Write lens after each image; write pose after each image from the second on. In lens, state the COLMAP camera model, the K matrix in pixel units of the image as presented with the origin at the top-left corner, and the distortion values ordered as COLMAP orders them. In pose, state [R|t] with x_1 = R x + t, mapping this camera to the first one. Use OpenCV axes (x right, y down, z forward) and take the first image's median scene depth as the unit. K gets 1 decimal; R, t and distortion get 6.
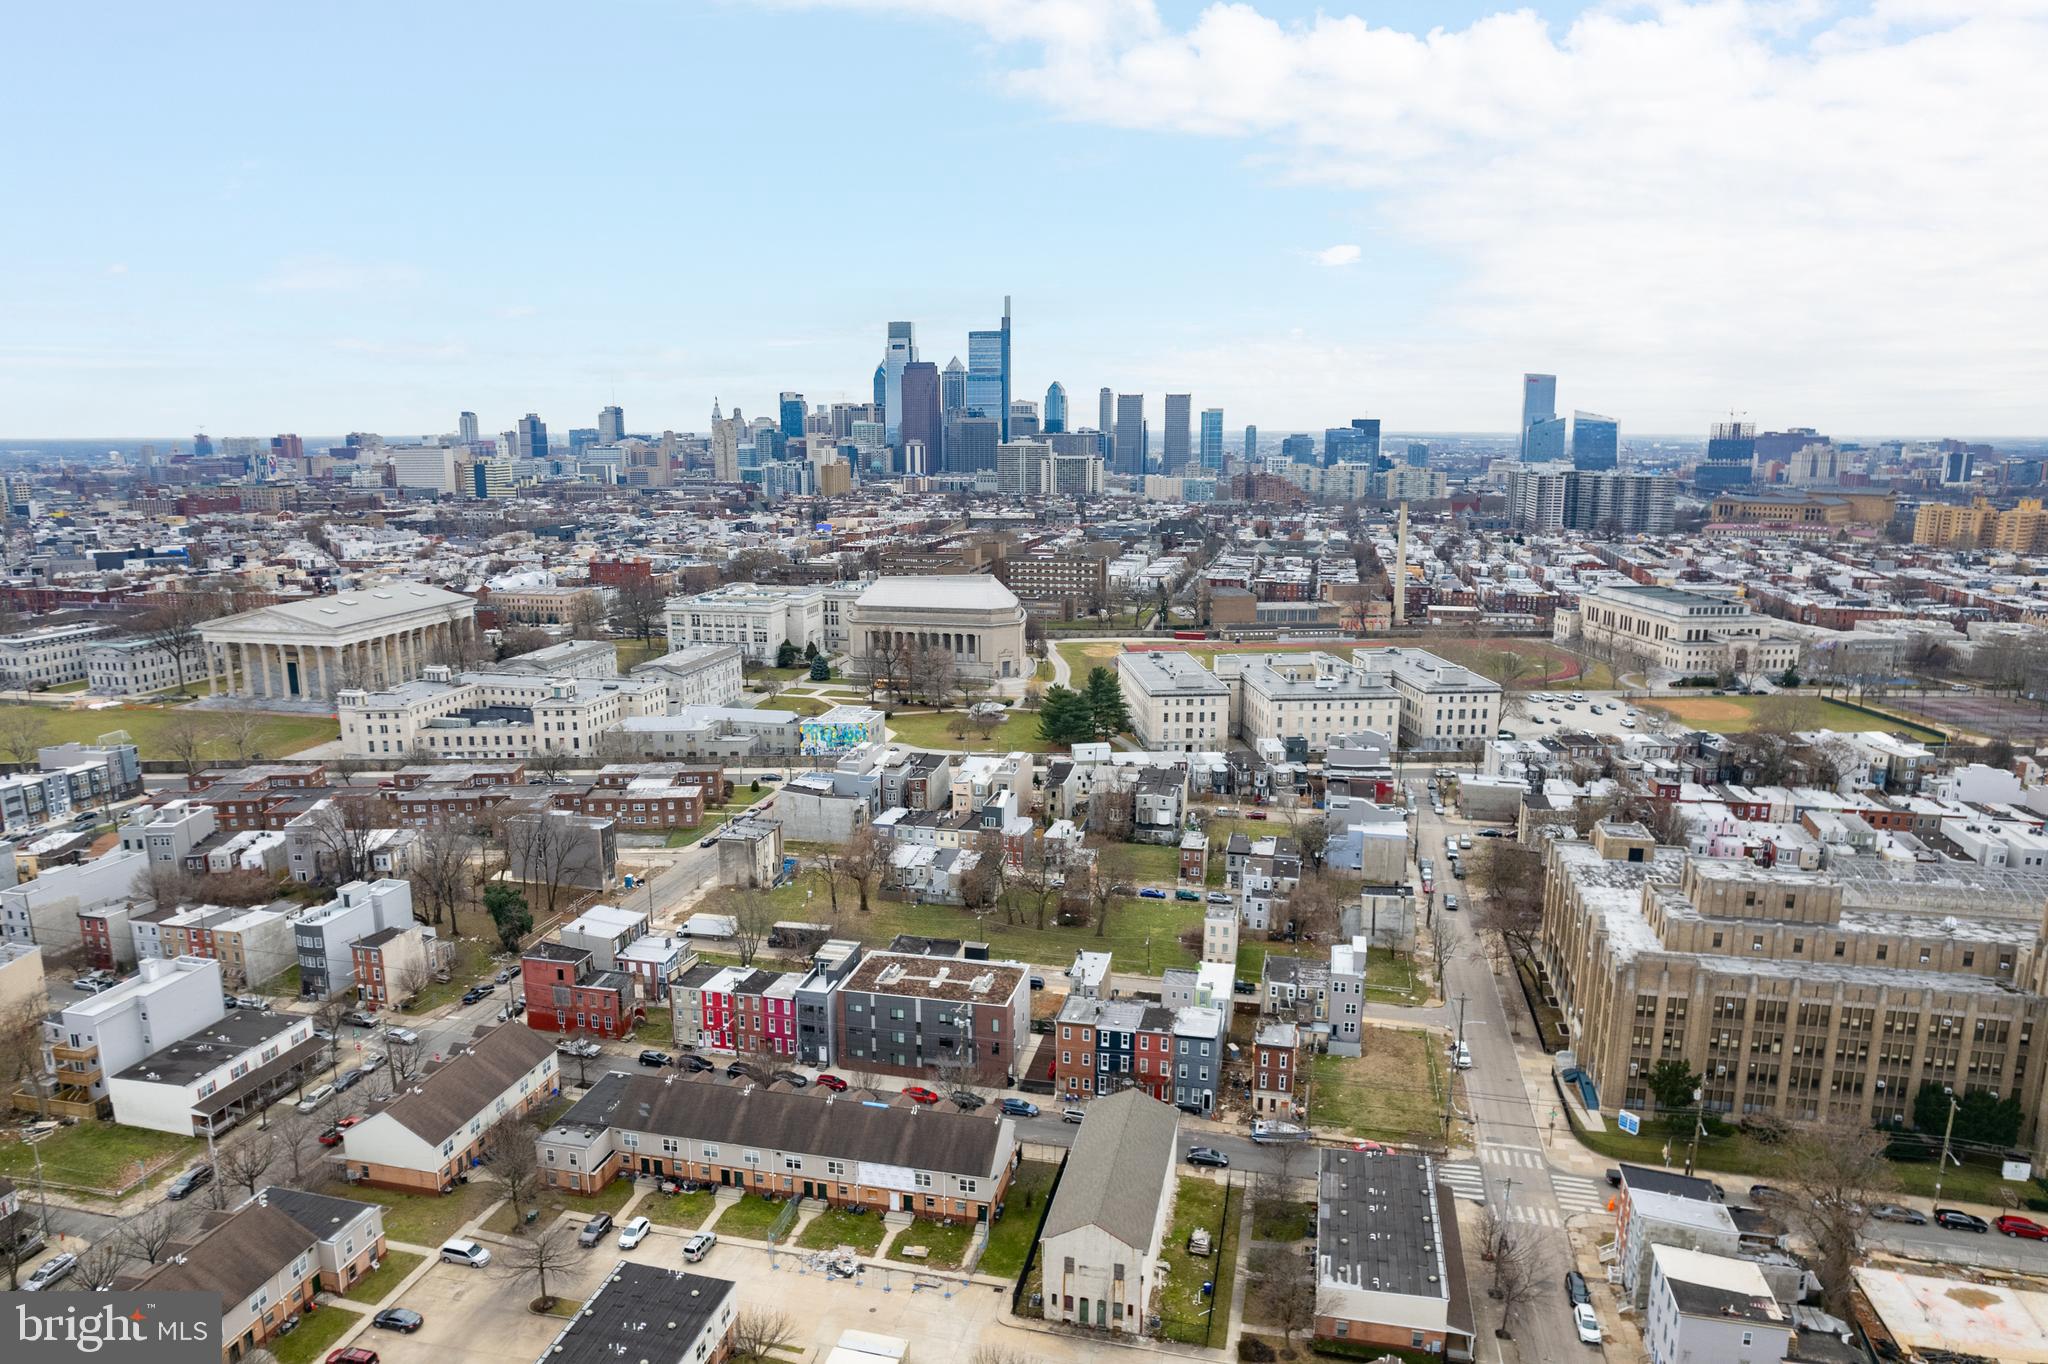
lens RADIAL K [[1281.1, 0, 1024.0], [0, 1281.1, 682.0], [0, 0, 1]] dist [-0.050619, 0.001780]
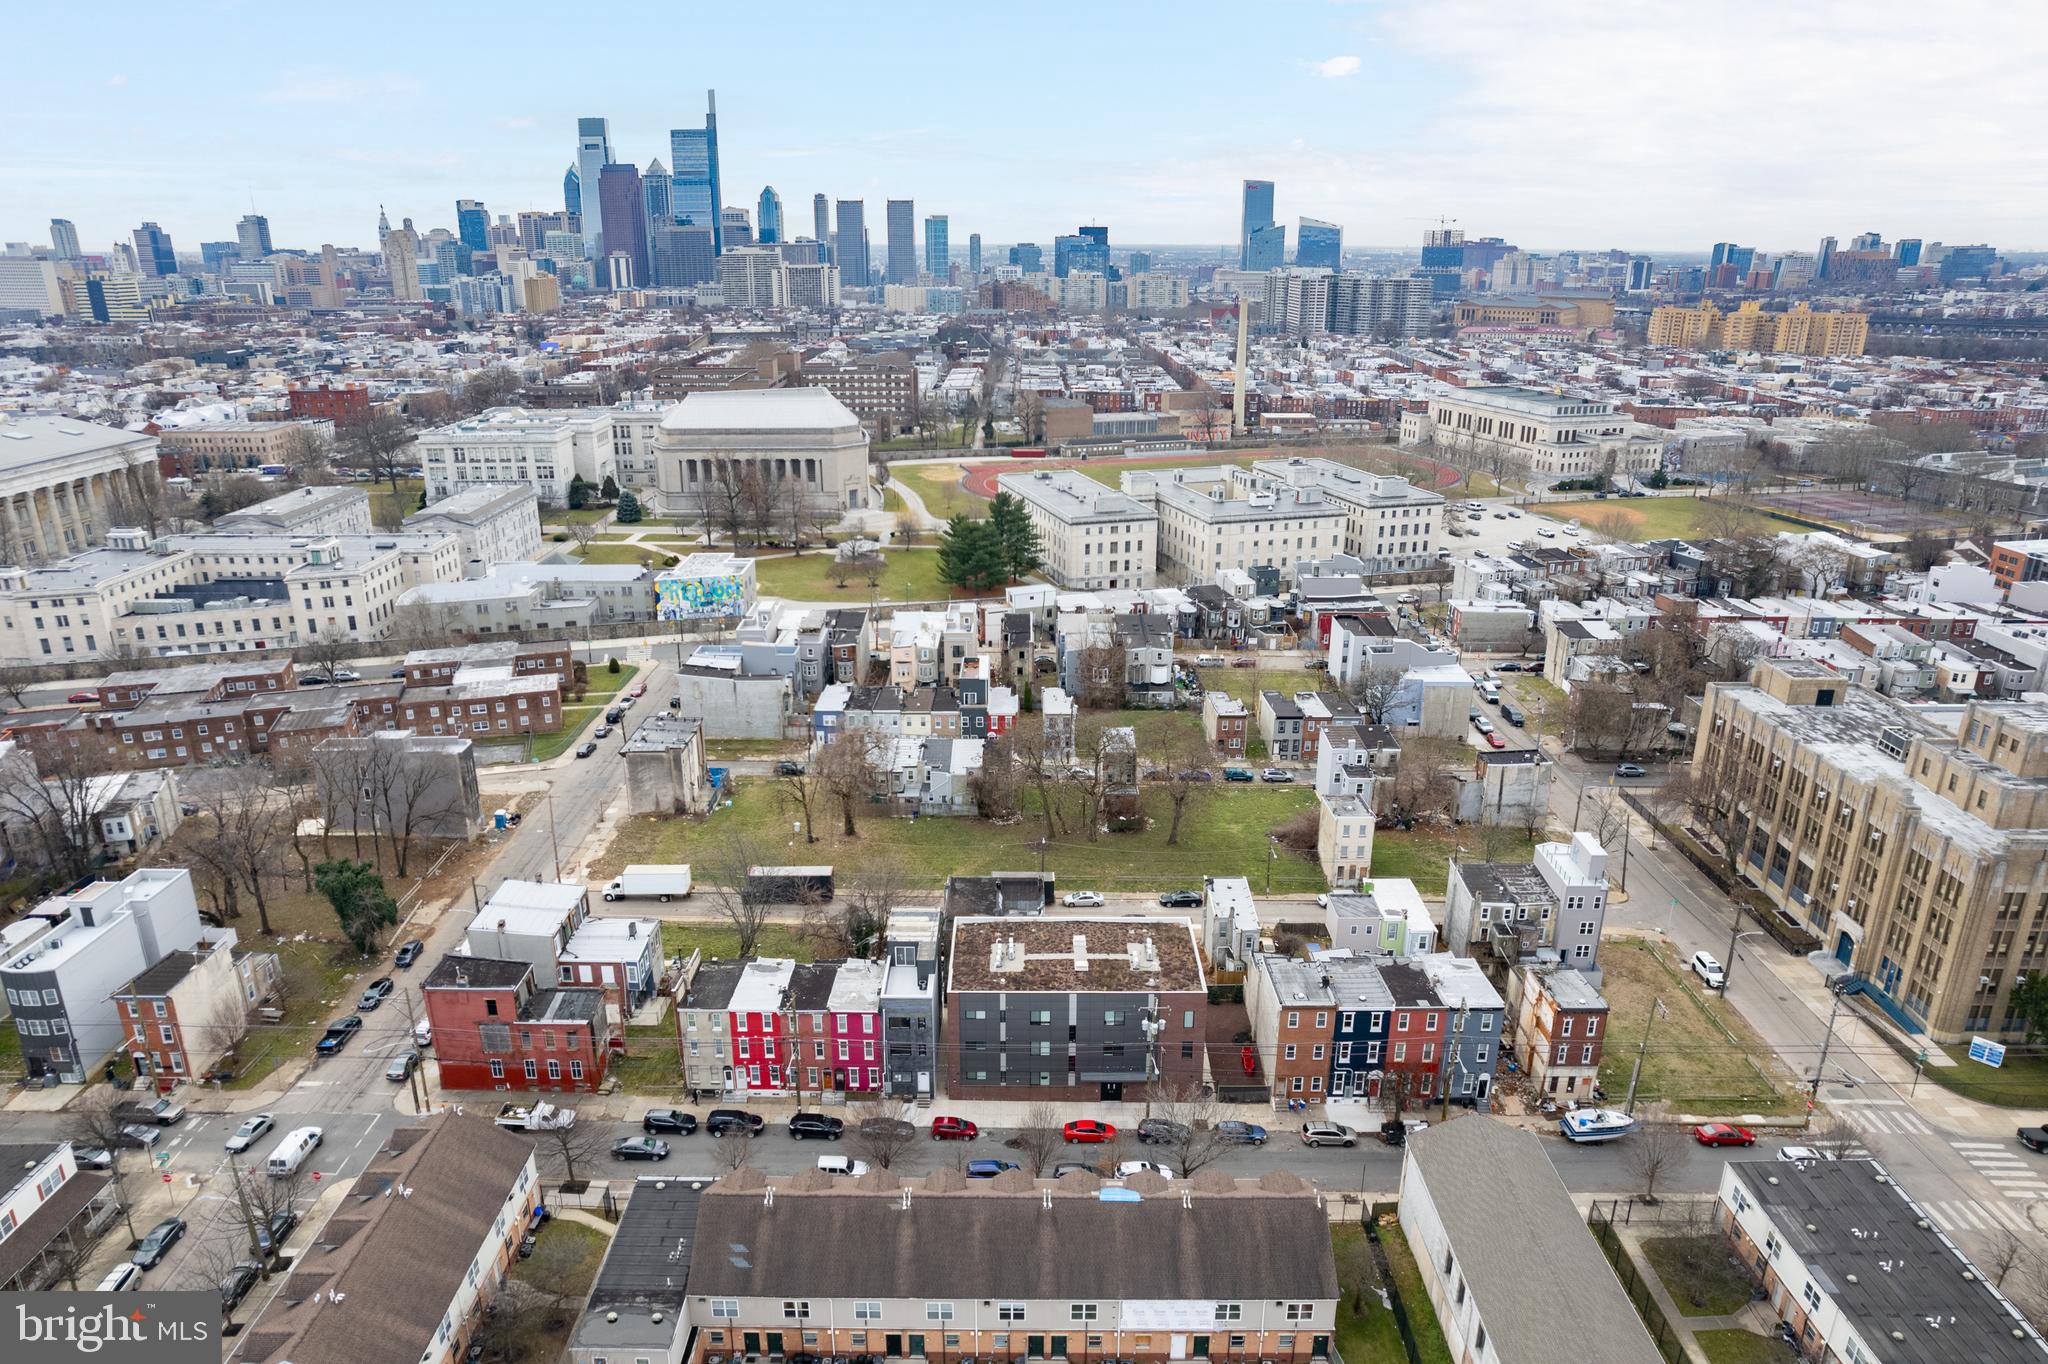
lens RADIAL K [[1306.5, 0, 1024.0], [0, 1306.5, 682.0], [0, 0, 1]] dist [-0.082027, 0.074179]
pose [[0.977806, -0.067799, 0.198238, -0.116397], [0.040675, 0.989620, 0.137831, -0.006202], [-0.205525, -0.126708, 0.970415, 0.176263]]
